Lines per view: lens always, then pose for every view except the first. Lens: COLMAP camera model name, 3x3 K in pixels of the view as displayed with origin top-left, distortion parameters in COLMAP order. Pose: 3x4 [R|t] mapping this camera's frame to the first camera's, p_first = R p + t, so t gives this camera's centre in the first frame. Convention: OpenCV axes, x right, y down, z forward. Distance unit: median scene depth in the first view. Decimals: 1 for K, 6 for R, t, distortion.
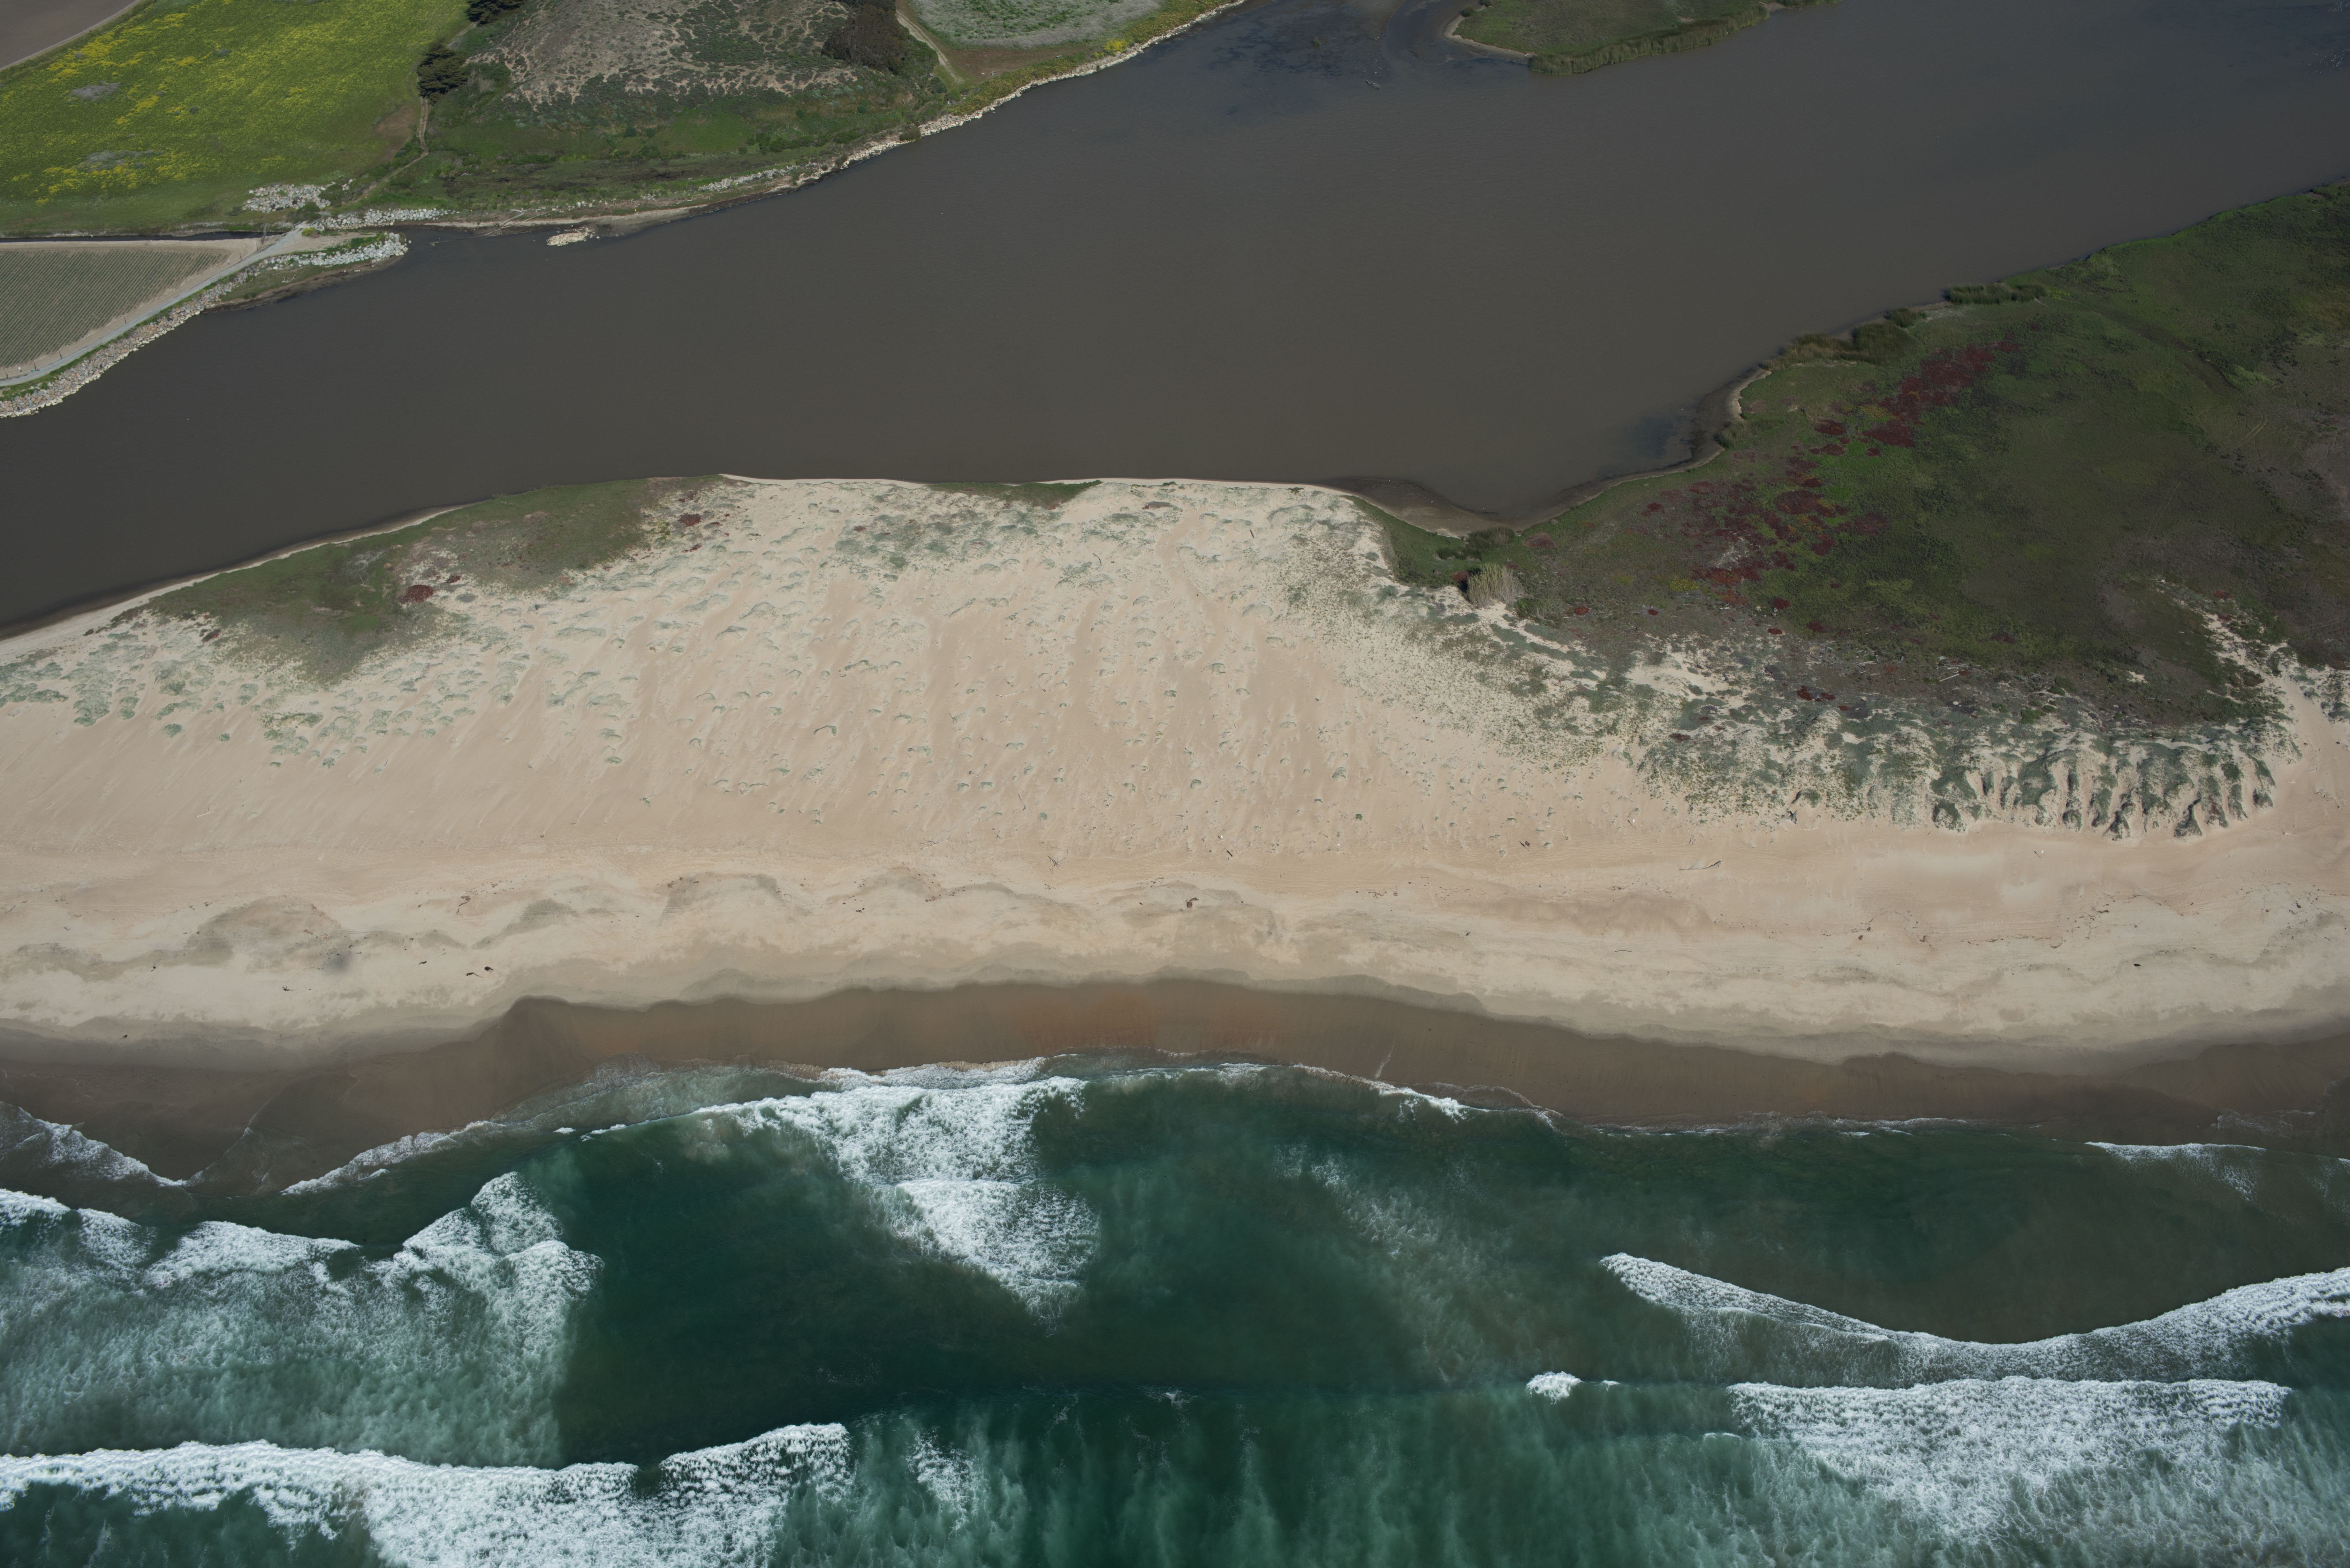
lens RADIAL K [[2736.3, 0, 1175.0], [0, 2736.3, 784.0], [0, 0, 1]] dist [-0.113176, 0.149271]
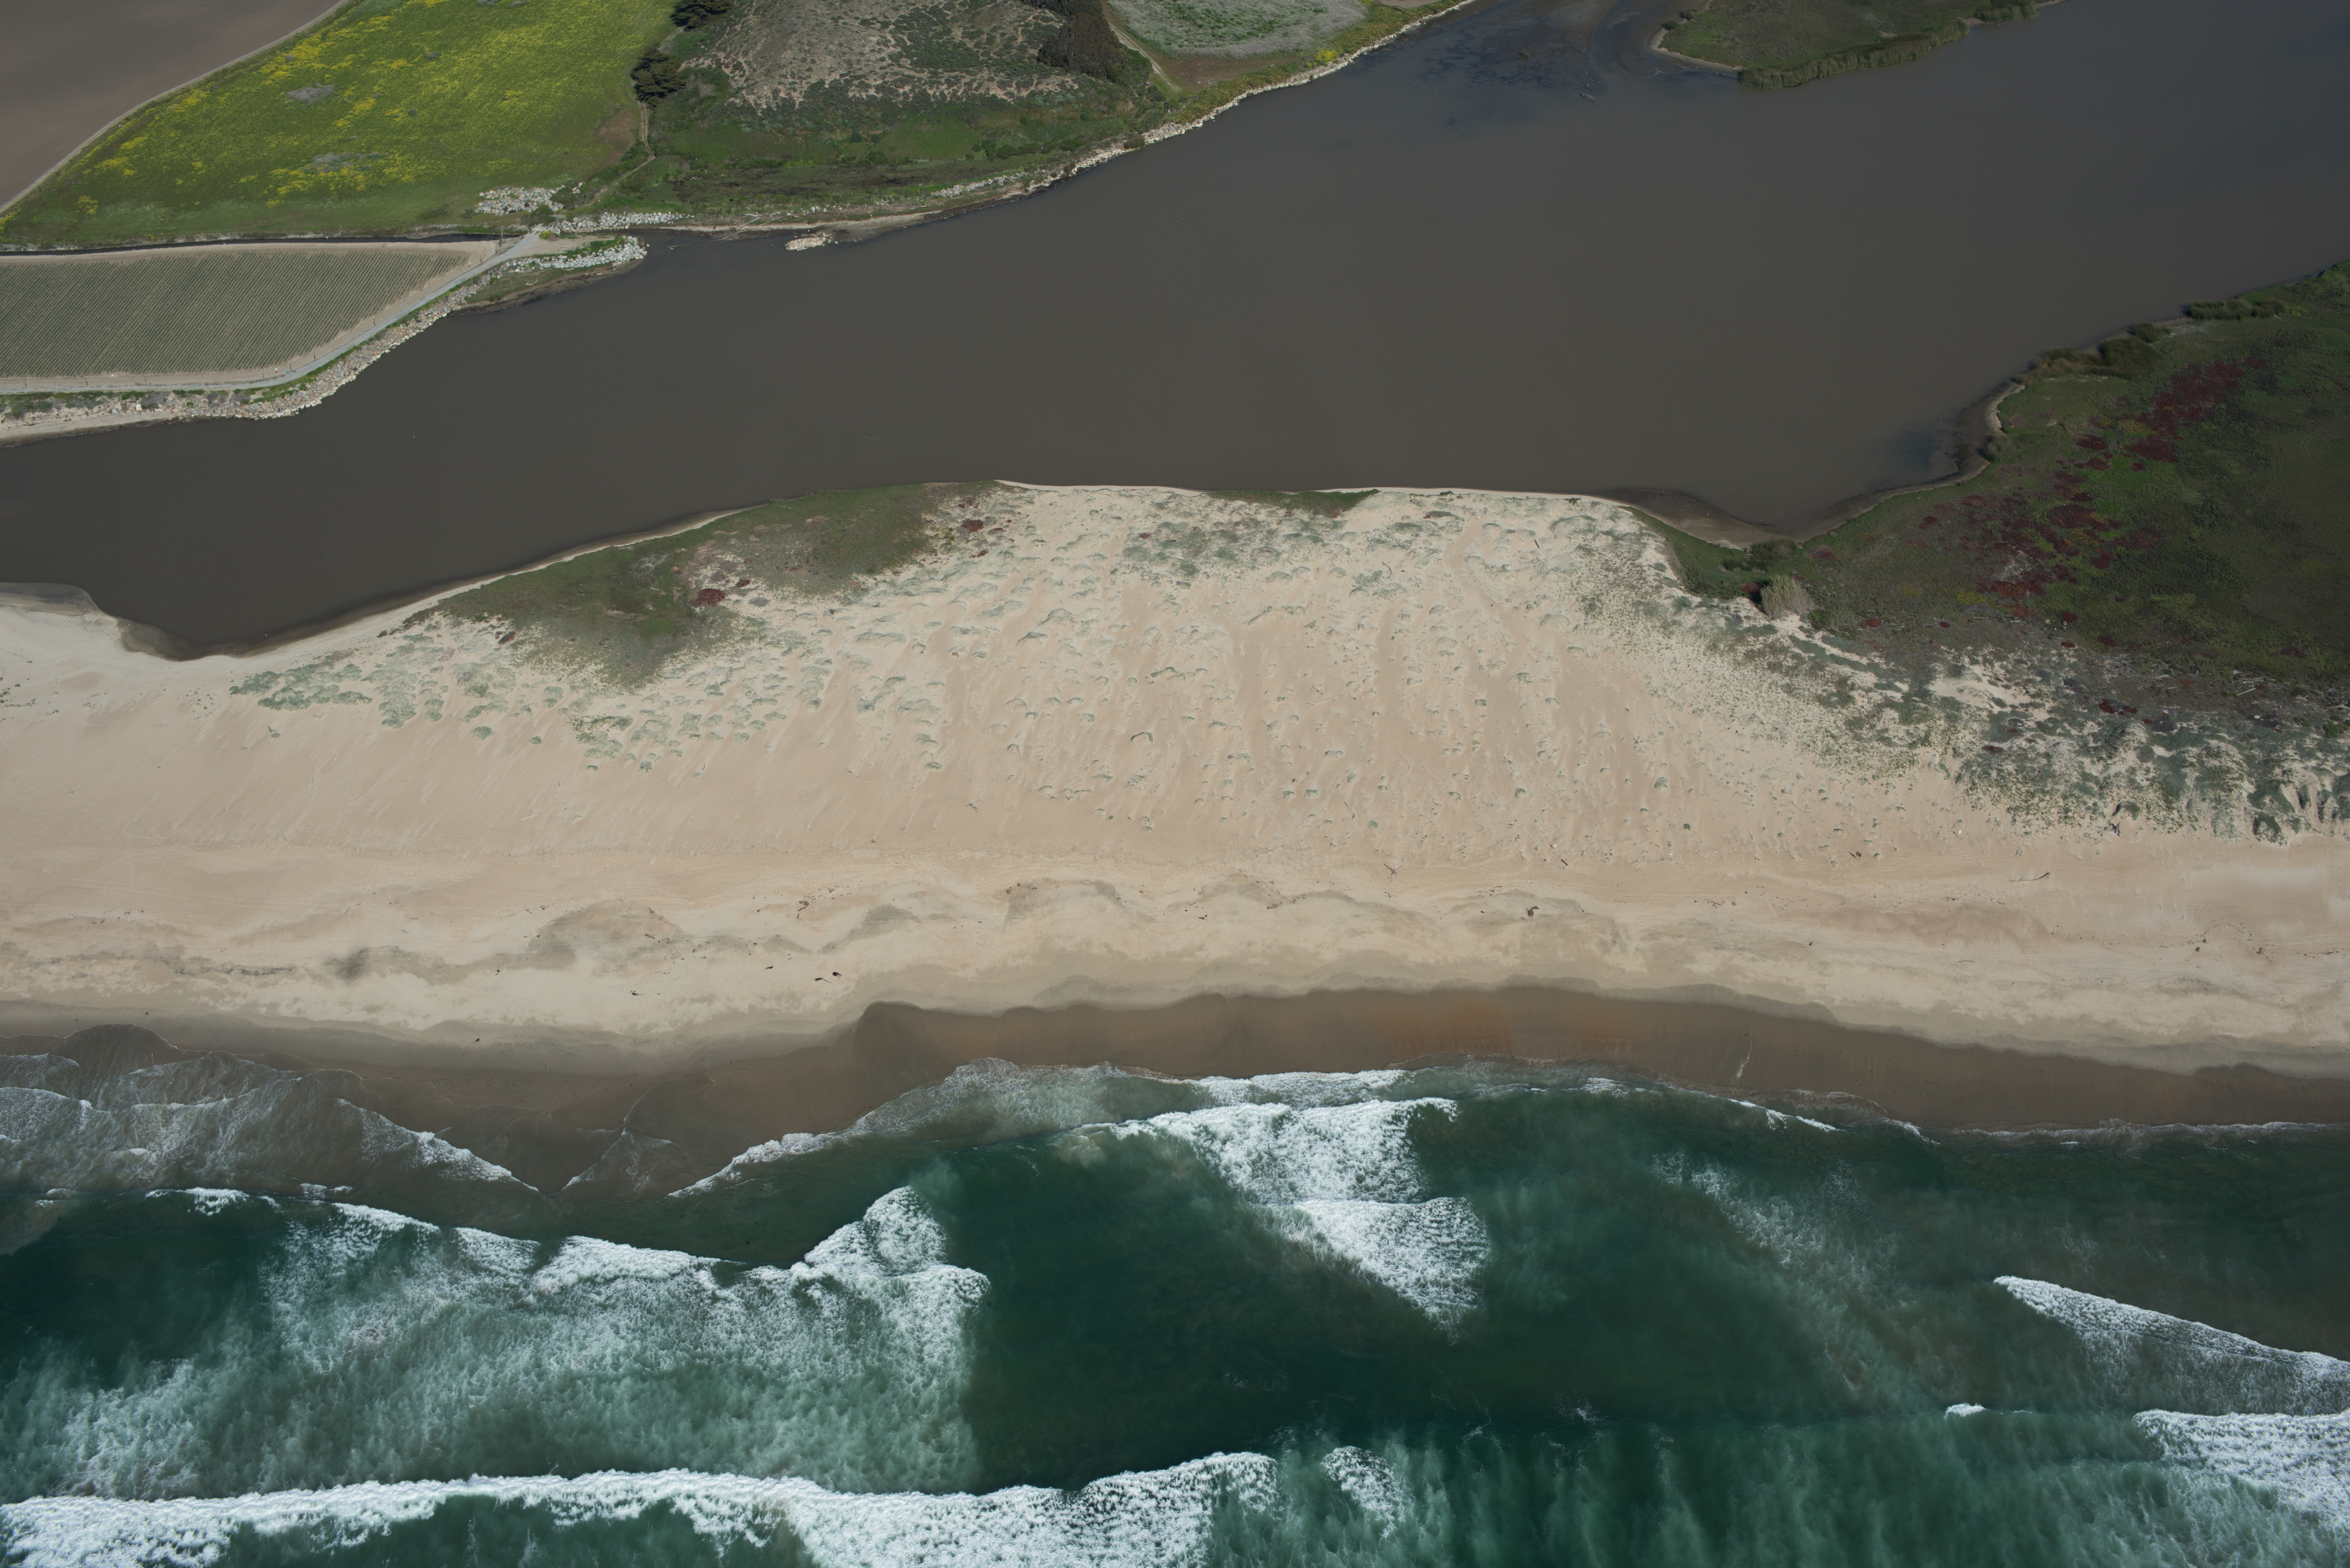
lens RADIAL K [[2736.3, 0, 1175.0], [0, 2736.3, 784.0], [0, 0, 1]] dist [-0.113176, 0.149271]
pose [[0.999977, 0.006044, -0.003209, -0.107059], [-0.006056, 0.999975, -0.003619, 0.001021], [0.003187, 0.003638, 0.999988, -0.000885]]
